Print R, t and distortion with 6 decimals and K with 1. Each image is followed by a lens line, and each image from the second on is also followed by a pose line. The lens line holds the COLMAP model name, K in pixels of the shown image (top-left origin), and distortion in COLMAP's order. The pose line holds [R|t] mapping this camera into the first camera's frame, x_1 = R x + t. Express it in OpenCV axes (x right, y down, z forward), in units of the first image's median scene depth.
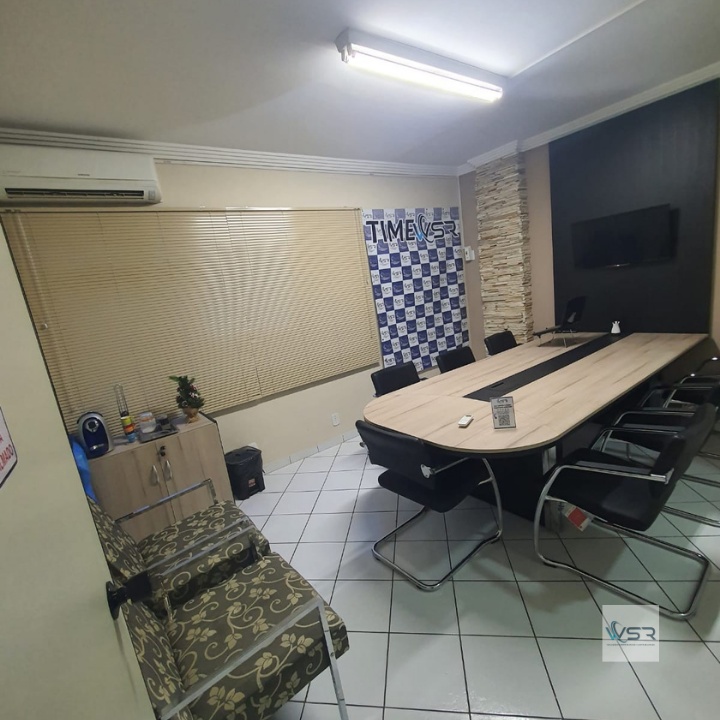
lens RADIAL K [[361.7, 0, 353.2], [0, 361.7, 359.6], [0, 0, 1]] dist [-0.000951, -0.001983]
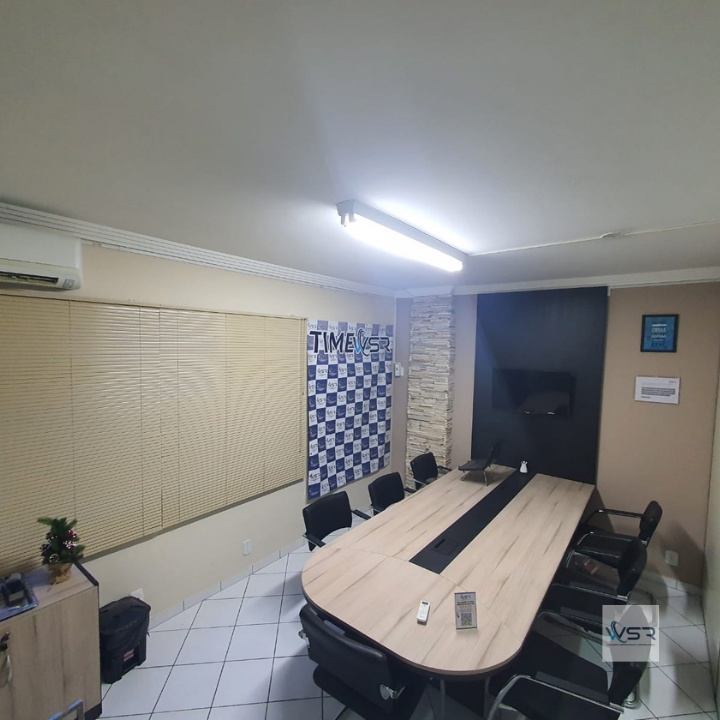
lens RADIAL K [[361.7, 0, 357.7], [0, 361.7, 366.6], [0, 0, 1]] dist [-0.000951, -0.001983]
pose [[0.950472, 0.143633, 0.275631, -0.094927], [-0.100465, 0.981186, -0.164866, -0.137686], [-0.294126, 0.129009, 0.947020, 0.052353]]
